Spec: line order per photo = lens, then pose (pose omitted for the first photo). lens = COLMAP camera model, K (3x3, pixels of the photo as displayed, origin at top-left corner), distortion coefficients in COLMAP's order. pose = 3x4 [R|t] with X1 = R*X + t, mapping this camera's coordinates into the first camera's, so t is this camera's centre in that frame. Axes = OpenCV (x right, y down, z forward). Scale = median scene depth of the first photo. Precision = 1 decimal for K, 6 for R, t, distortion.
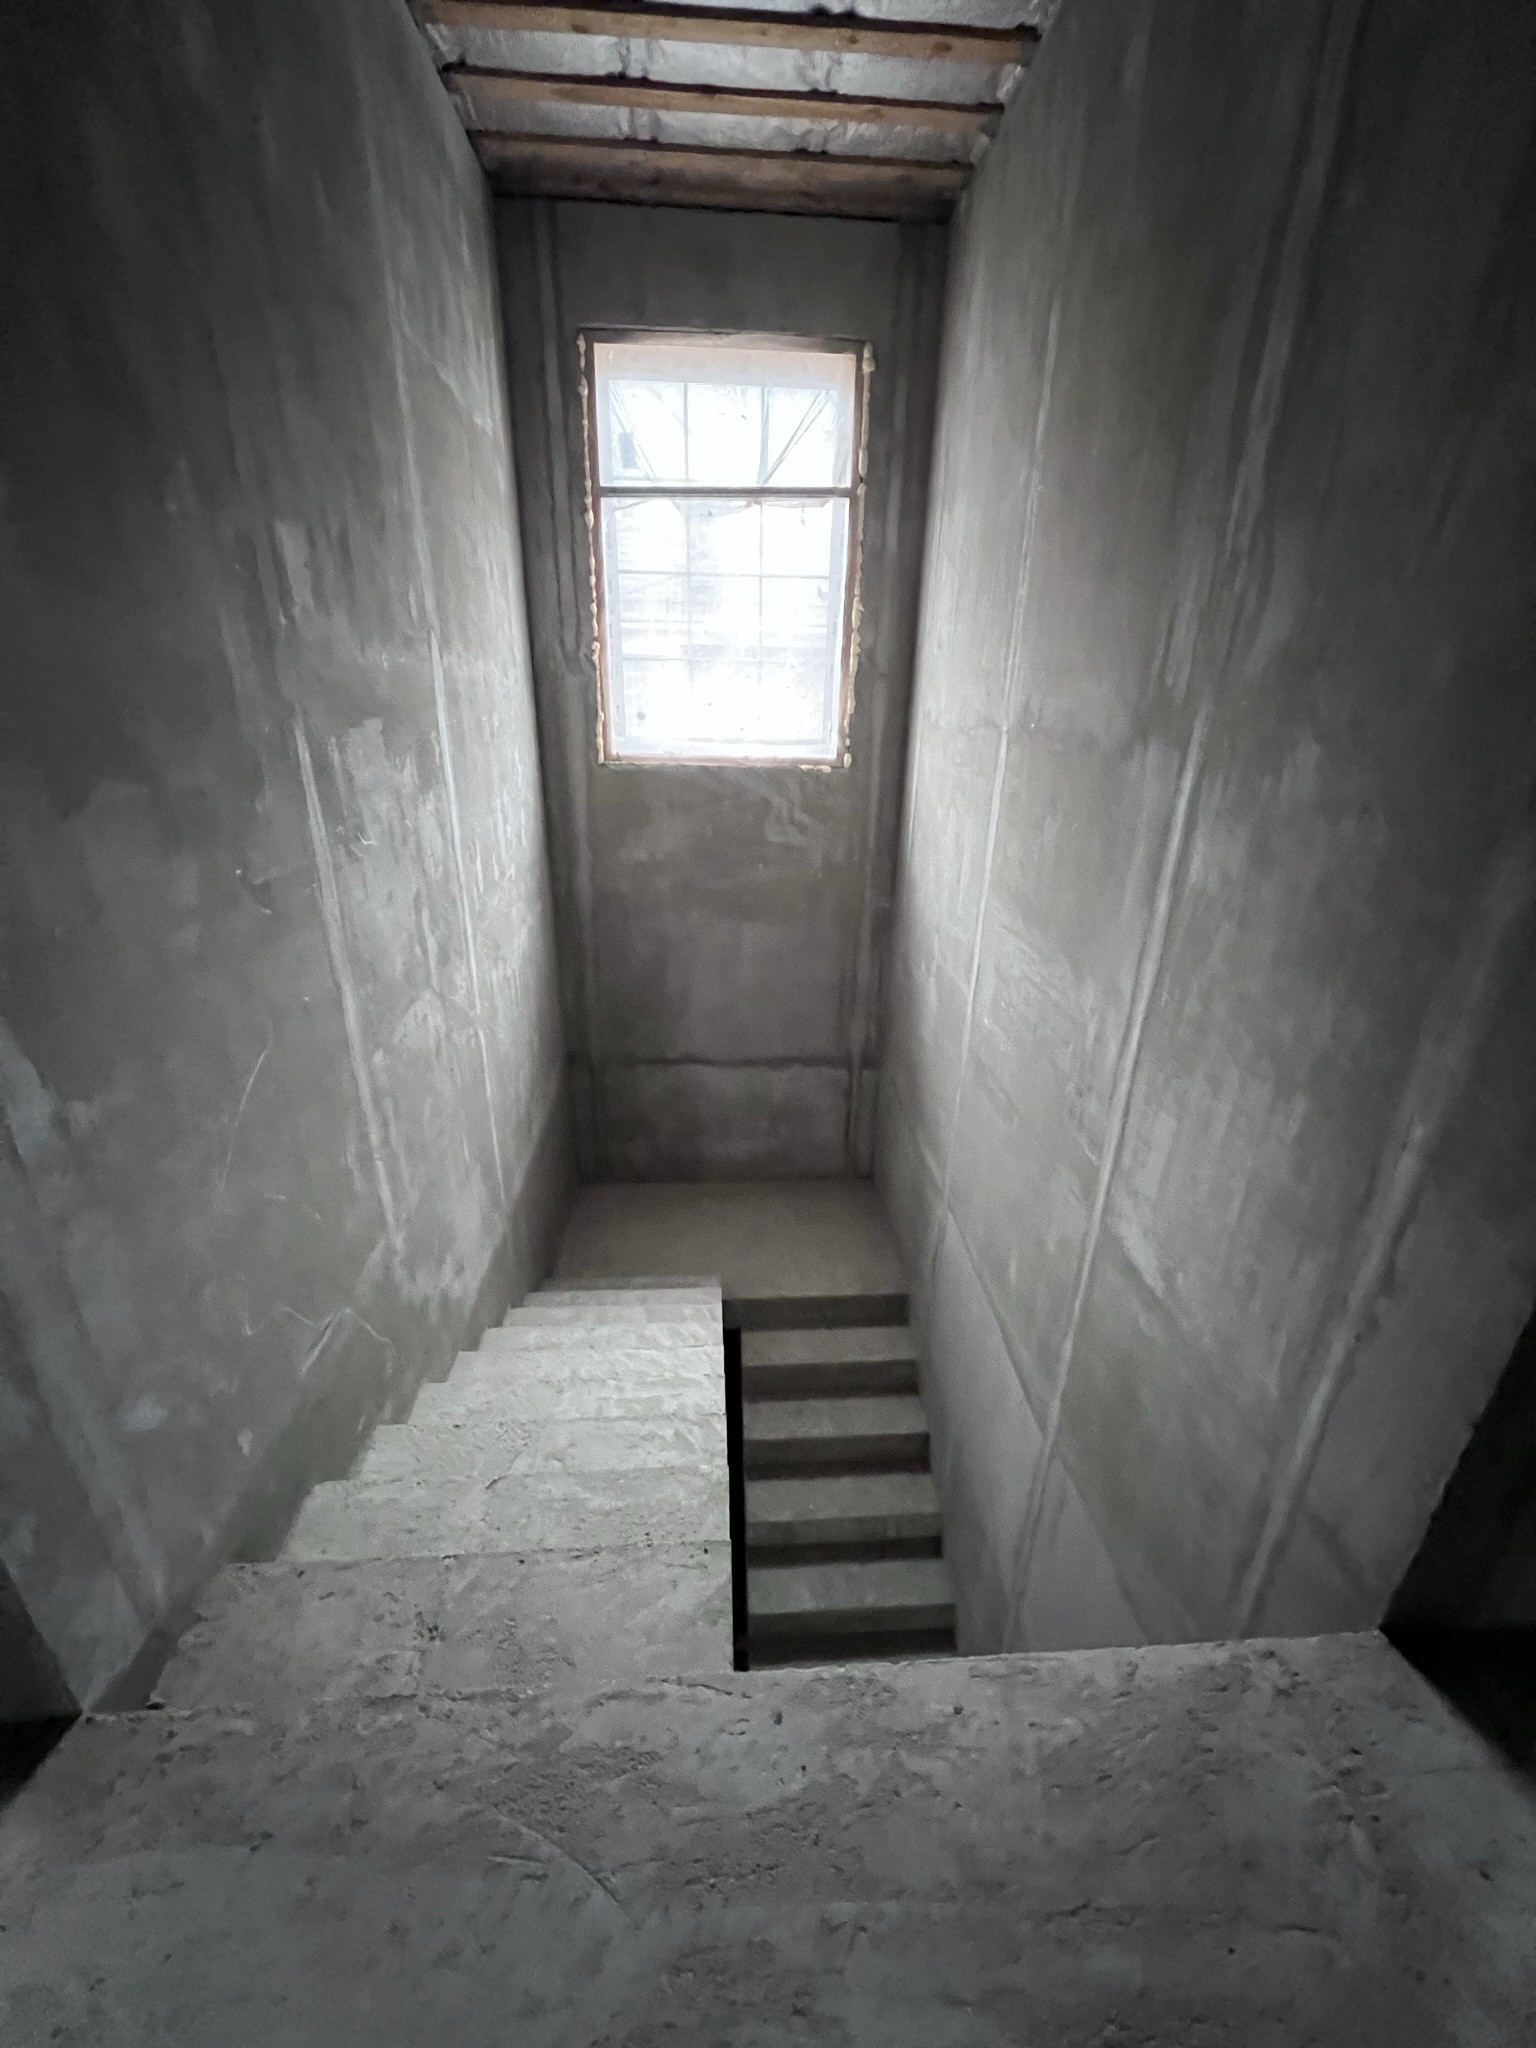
lens RADIAL K [[825.0, 0, 761.3], [0, 825.0, 1029.2], [0, 0, 1]] dist [0.000144, 0.000178]
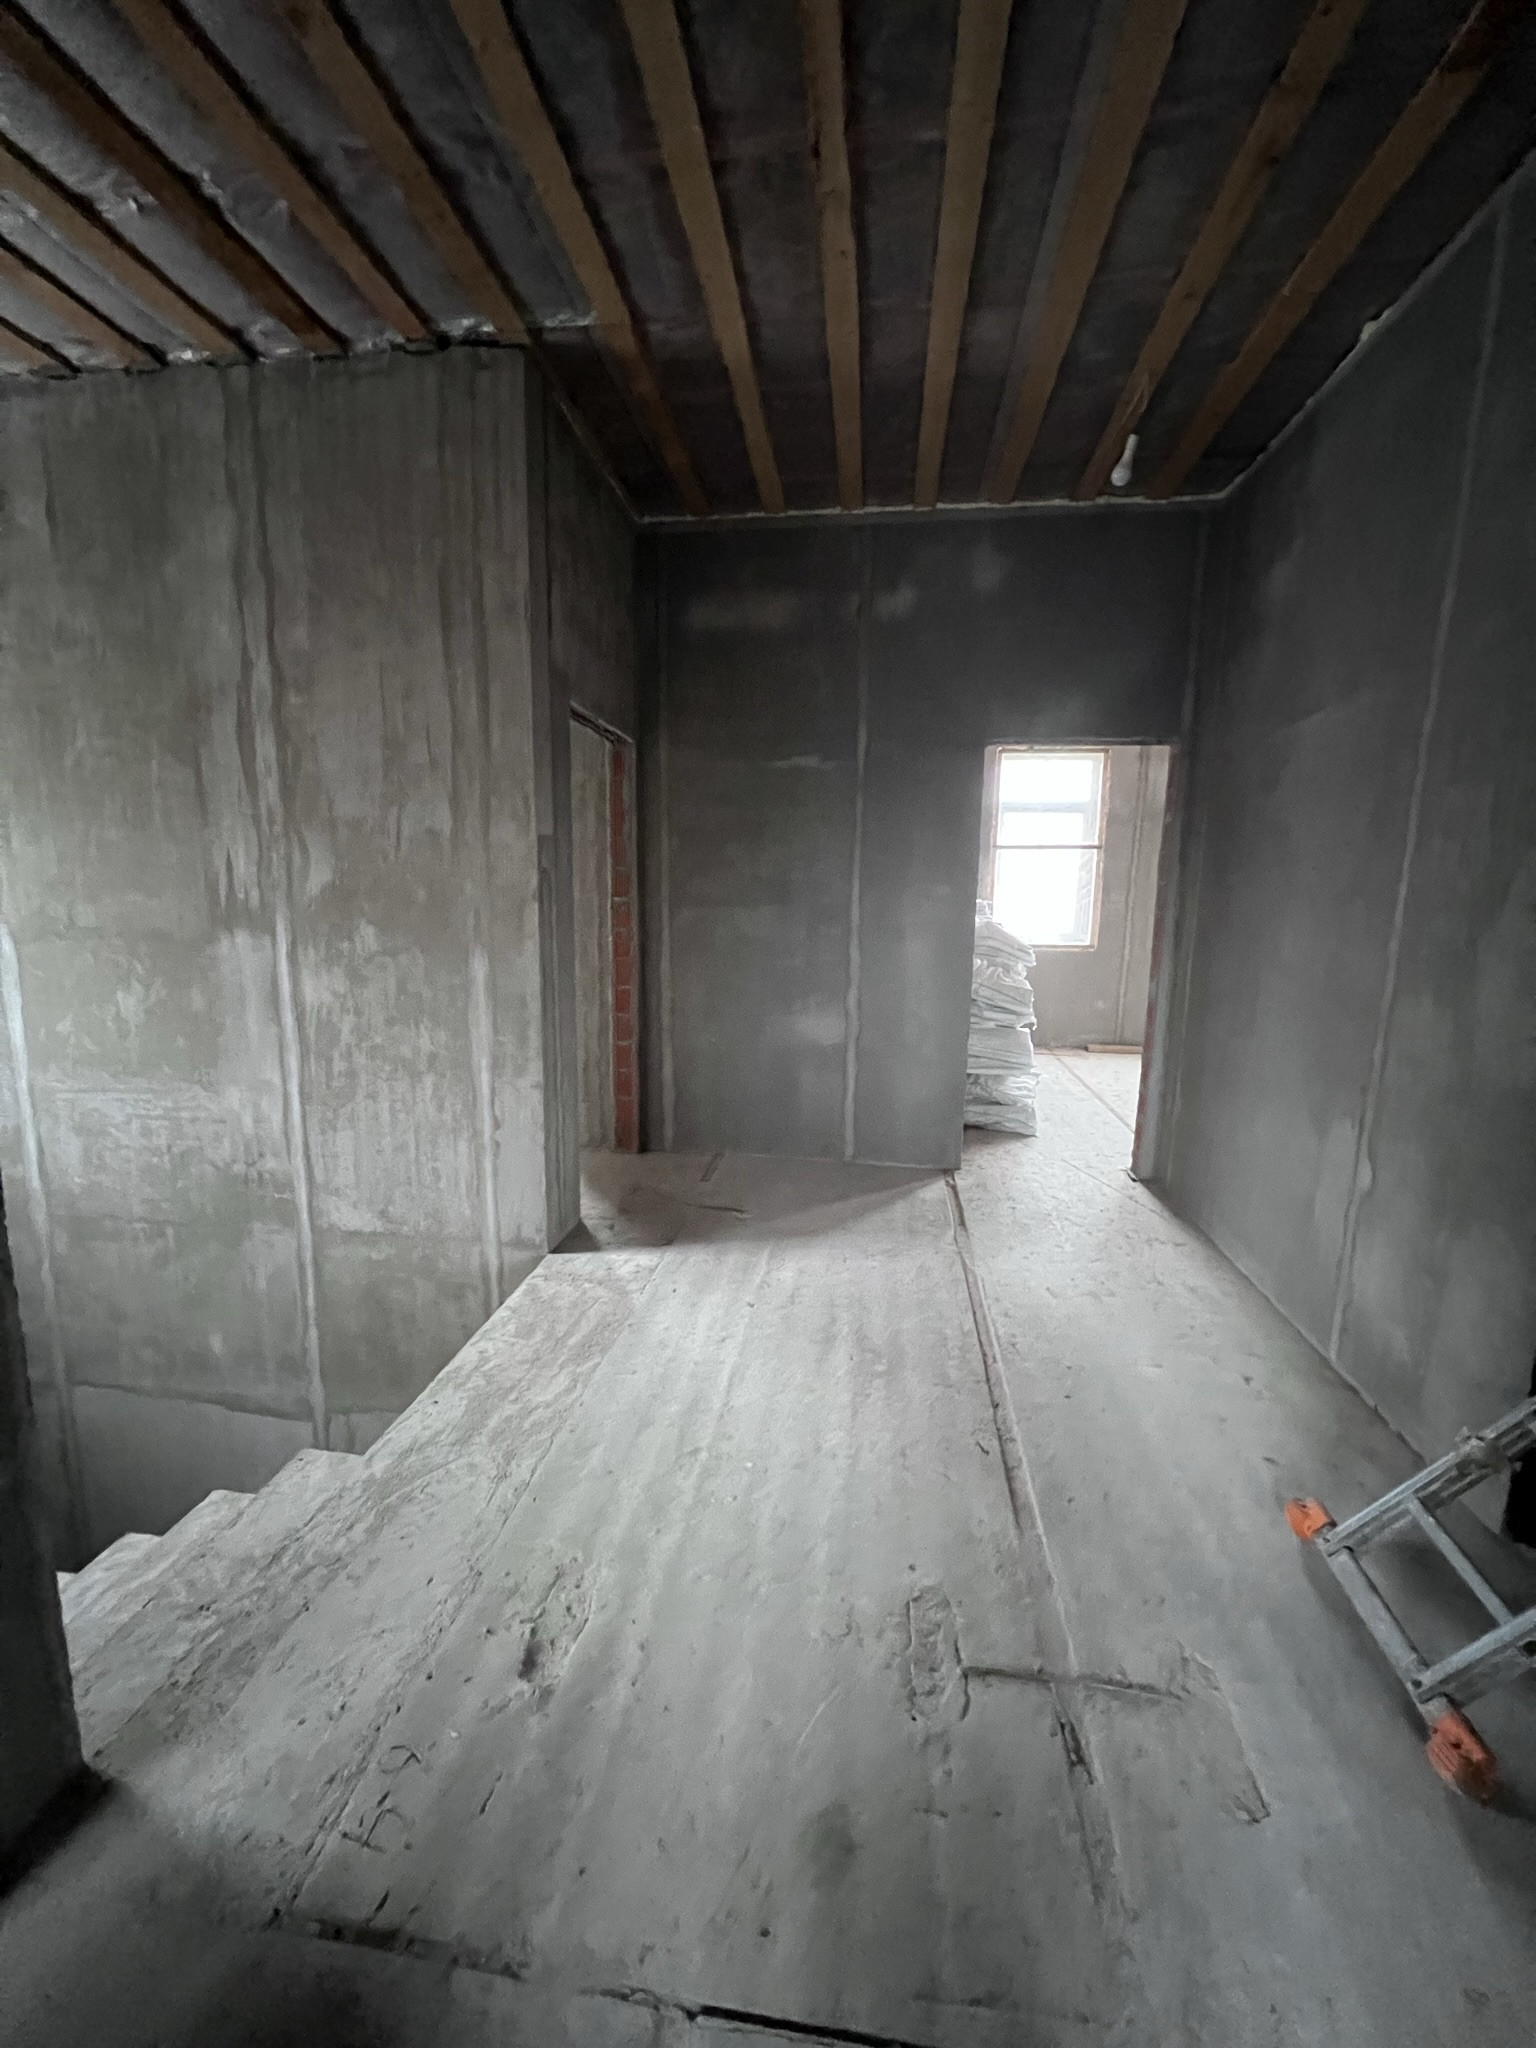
lens RADIAL K [[827.6, 0, 769.4], [0, 827.6, 1028.0], [0, 0, 1]] dist [-0.000536, -0.000147]
pose [[0.203463, -0.177252, 0.962904, -1.066652], [0.370568, 0.924254, 0.091836, 0.083811], [-0.906246, 0.338137, 0.253735, -0.361501]]
